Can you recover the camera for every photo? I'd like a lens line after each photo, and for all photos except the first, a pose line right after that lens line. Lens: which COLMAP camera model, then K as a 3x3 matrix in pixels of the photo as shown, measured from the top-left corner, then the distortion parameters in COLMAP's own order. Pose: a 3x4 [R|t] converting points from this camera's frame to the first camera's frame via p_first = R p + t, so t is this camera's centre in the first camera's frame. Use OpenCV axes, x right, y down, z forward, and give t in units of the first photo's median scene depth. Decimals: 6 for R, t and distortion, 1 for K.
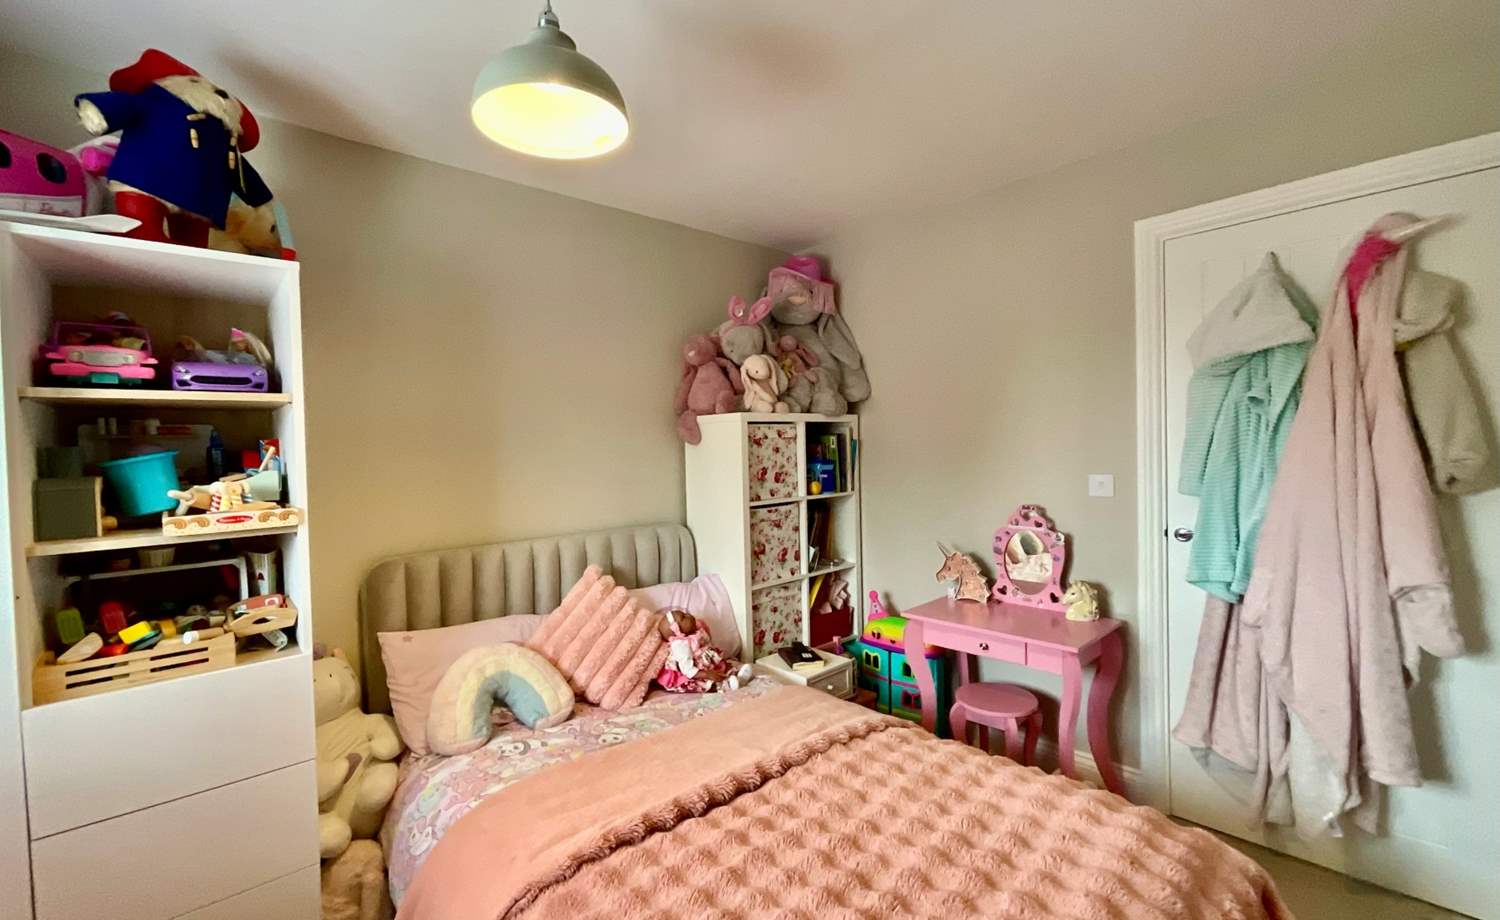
lens RADIAL K [[643.2, 0, 752.2], [0, 643.2, 463.3], [0, 0, 1]] dist [-0.018483, 0.000005]
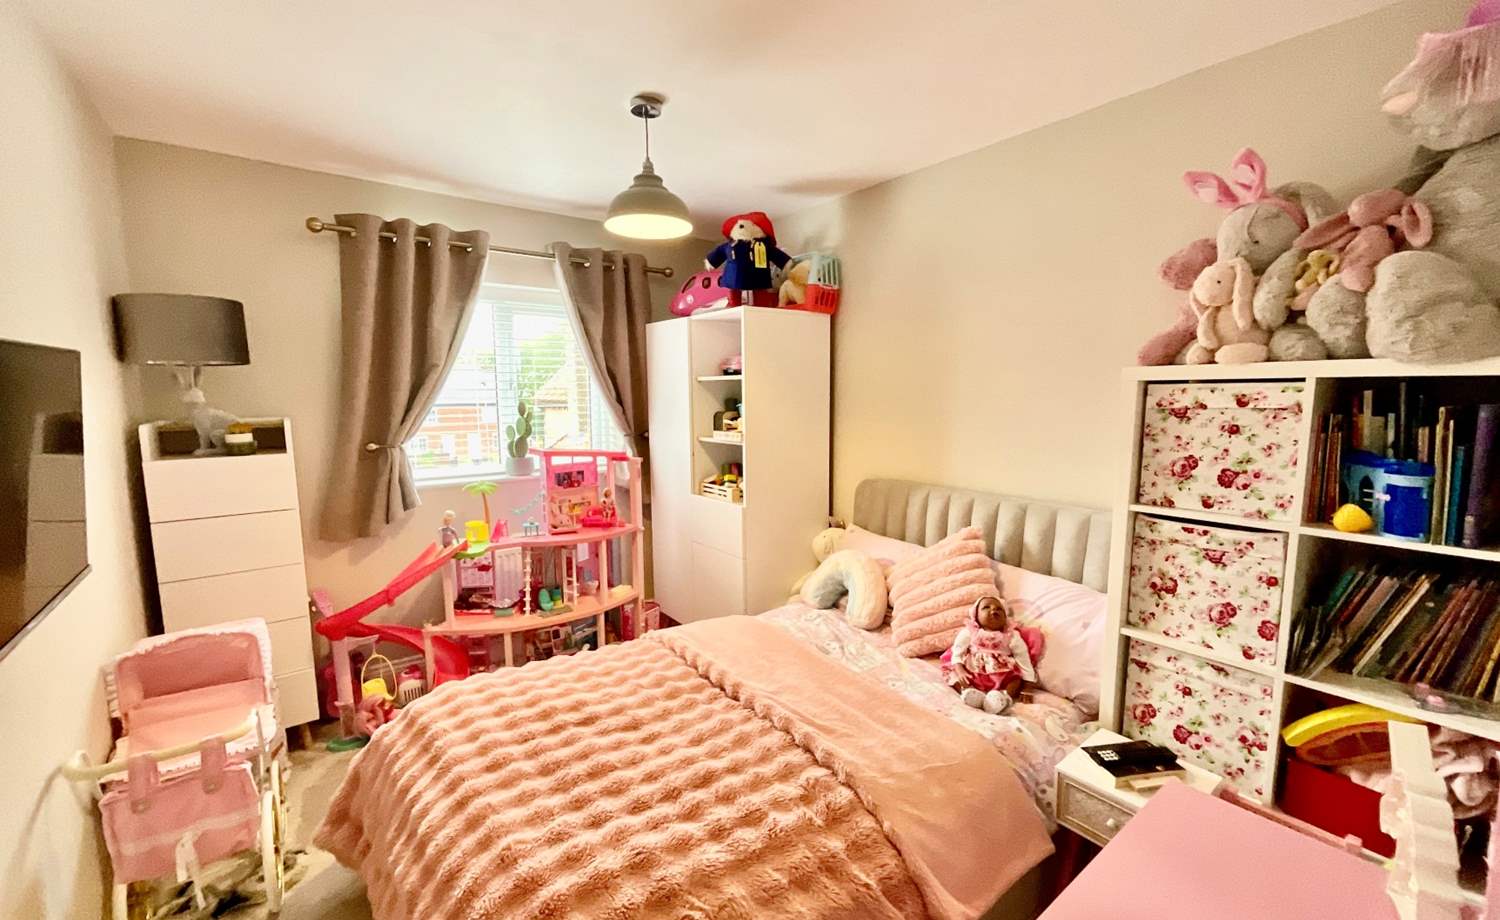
lens RADIAL K [[643.2, 0, 752.2], [0, 643.2, 463.3], [0, 0, 1]] dist [-0.018483, 0.000005]
pose [[-0.128129, 0.146867, -0.980823, 0.646618], [-0.008104, 0.988786, 0.149118, -0.071683], [0.991724, 0.027055, -0.125502, 0.662867]]
